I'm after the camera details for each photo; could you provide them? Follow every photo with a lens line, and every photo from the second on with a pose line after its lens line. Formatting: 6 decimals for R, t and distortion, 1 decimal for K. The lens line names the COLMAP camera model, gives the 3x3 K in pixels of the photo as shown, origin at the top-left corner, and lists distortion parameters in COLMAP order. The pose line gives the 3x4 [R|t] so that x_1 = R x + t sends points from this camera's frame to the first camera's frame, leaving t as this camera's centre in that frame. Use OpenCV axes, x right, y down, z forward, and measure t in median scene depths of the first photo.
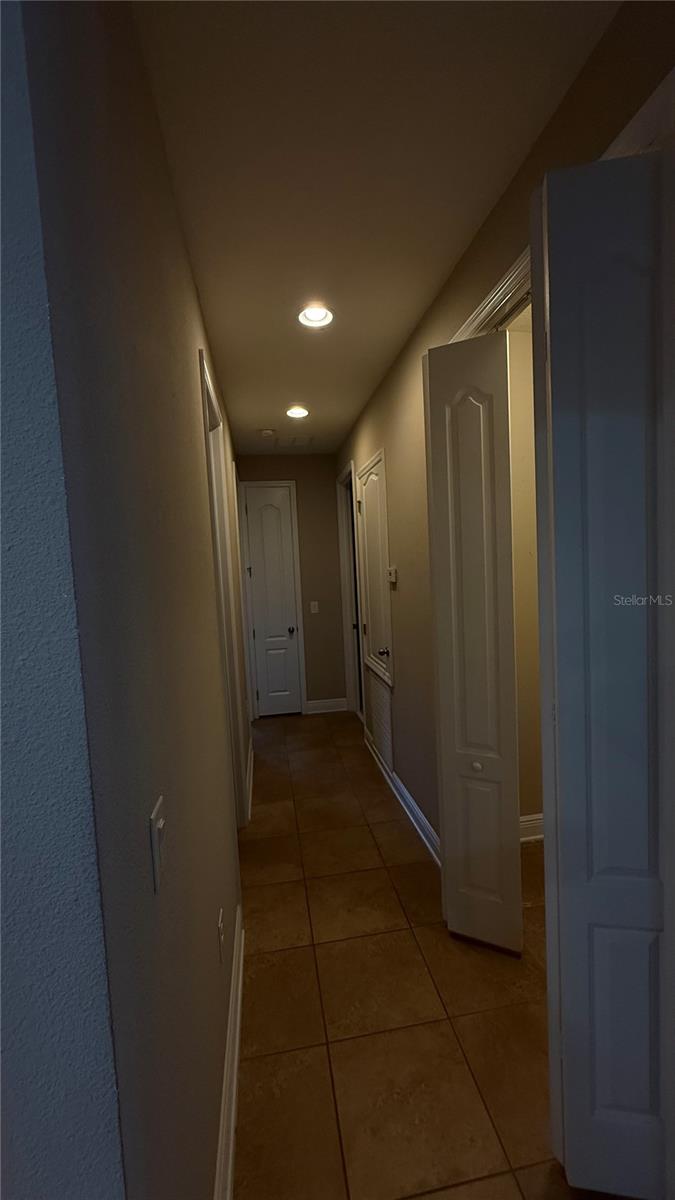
lens RADIAL K [[476.9, 0, 337.2], [0, 476.9, 596.4], [0, 0, 1]] dist [-0.000093, 0.000159]
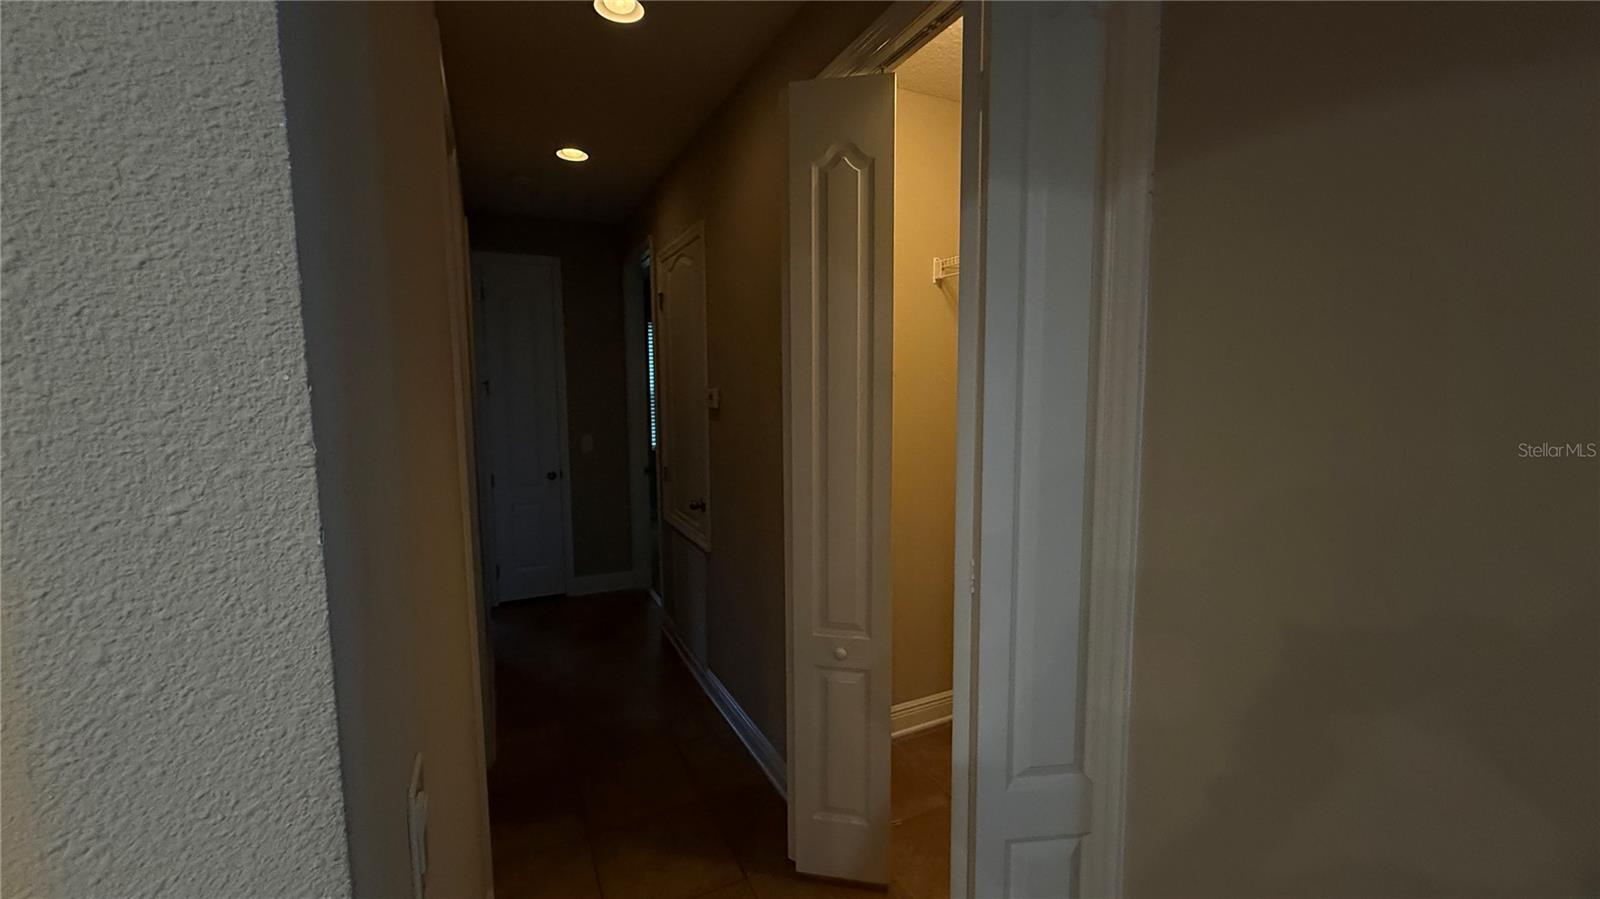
lens RADIAL K [[635.9, 0, 795.2], [0, 635.9, 447.8], [0, 0, 1]] dist [-0.000093, 0.000159]
pose [[0.957612, 0.012452, 0.287793, -0.117503], [-0.019286, 0.999595, 0.020923, 0.020603], [-0.287416, -0.025587, 0.957464, 0.108358]]
